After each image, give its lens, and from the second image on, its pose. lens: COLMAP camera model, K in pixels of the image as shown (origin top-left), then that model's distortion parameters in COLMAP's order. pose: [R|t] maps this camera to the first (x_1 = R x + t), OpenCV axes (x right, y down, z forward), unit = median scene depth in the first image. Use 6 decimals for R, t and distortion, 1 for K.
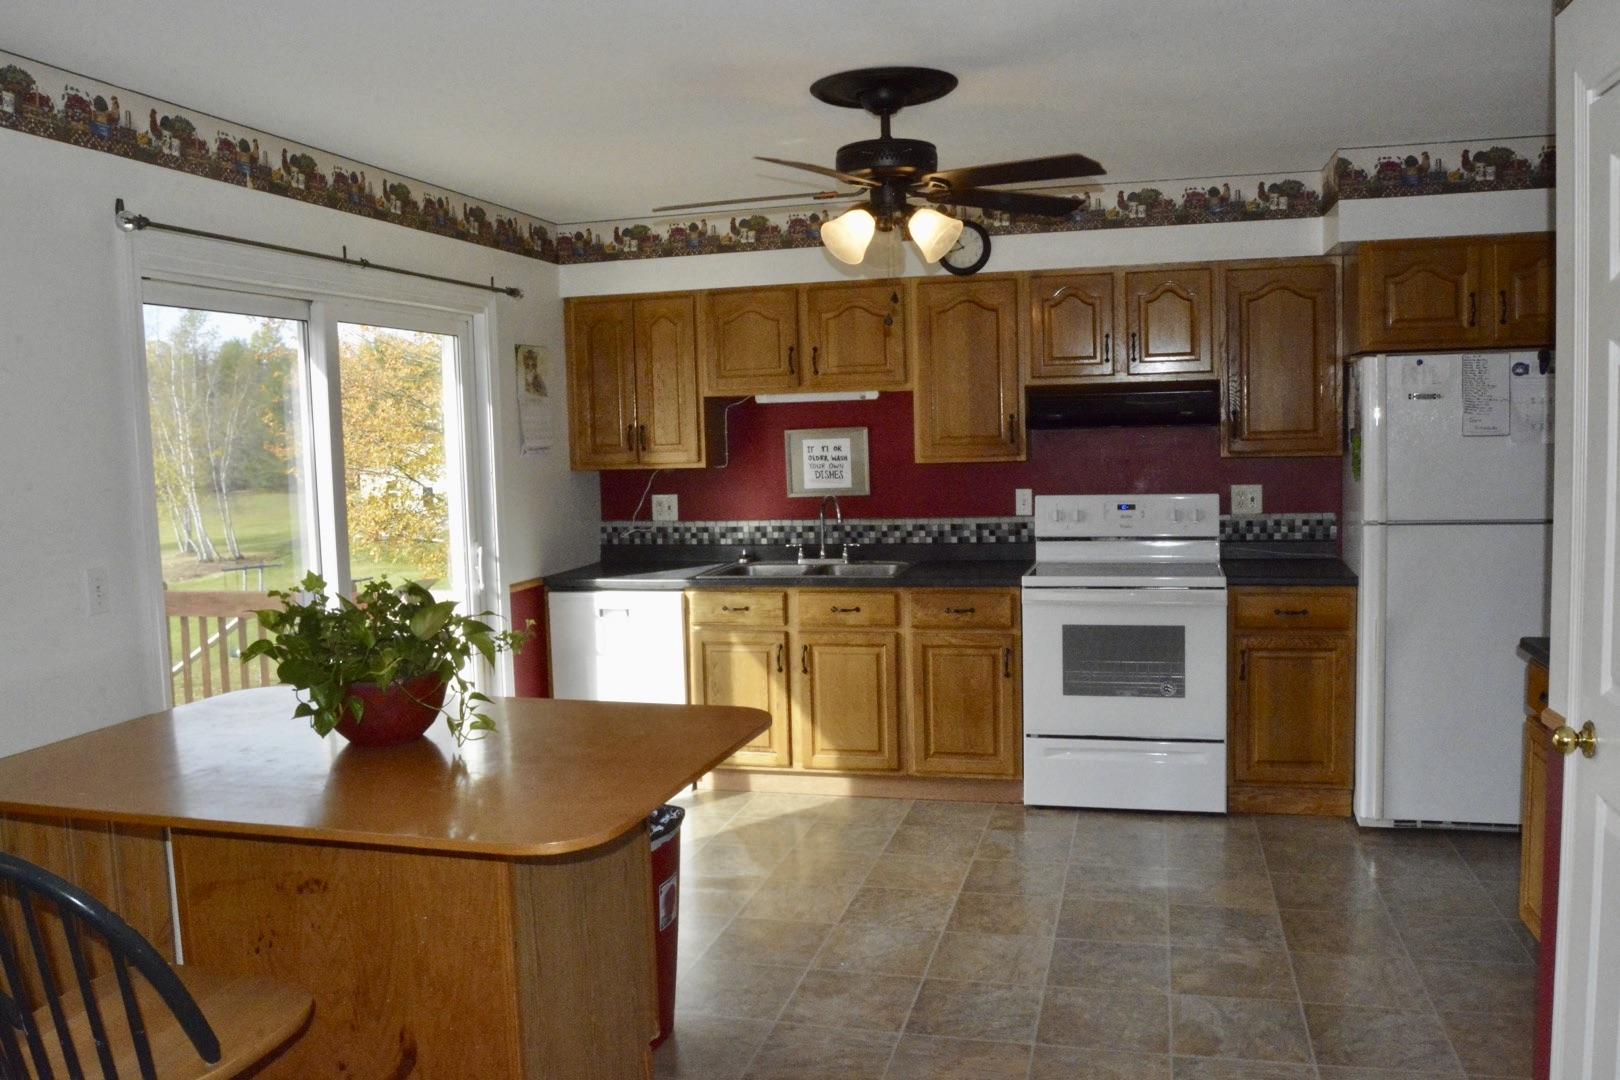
lens RADIAL K [[1266.3, 0, 810.0], [0, 1266.3, 540.0], [0, 0, 1]] dist [-0.104058, 0.037602]
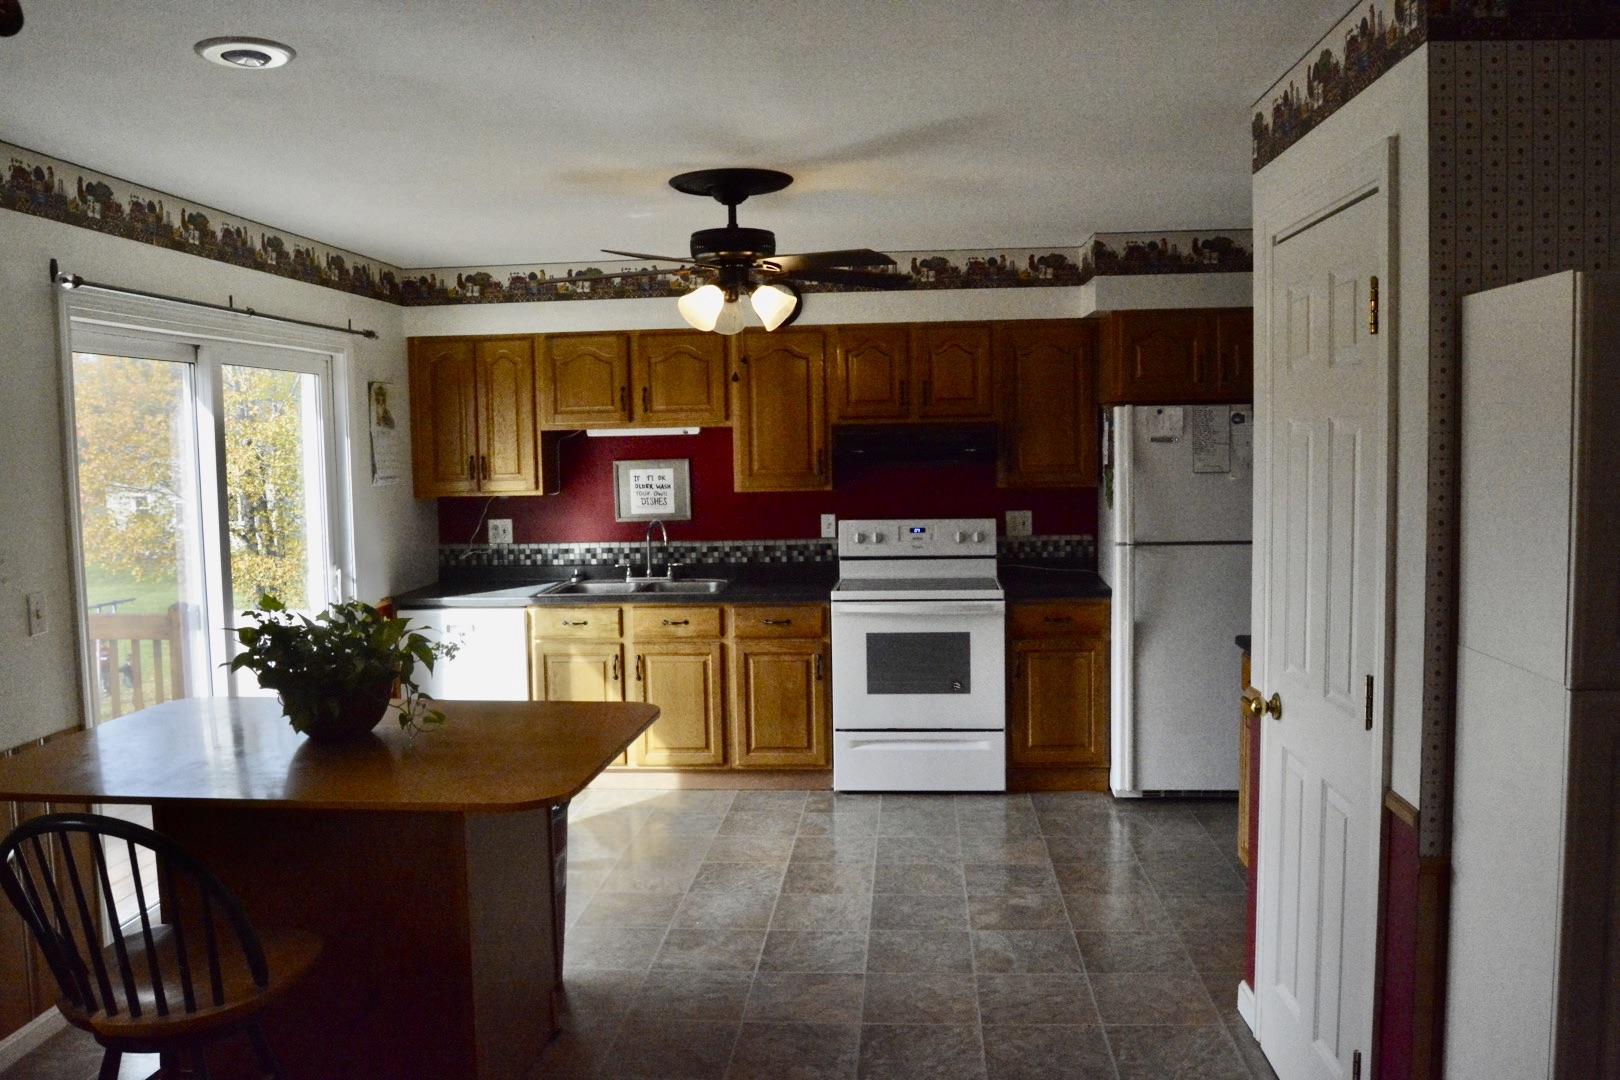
lens RADIAL K [[1266.3, 0, 810.0], [0, 1266.3, 540.0], [0, 0, 1]] dist [-0.104058, 0.037602]
pose [[0.983608, -0.004244, 0.180270, -0.057695], [0.006357, 0.999918, -0.011146, -0.005227], [-0.180208, 0.012109, 0.983554, -0.129031]]
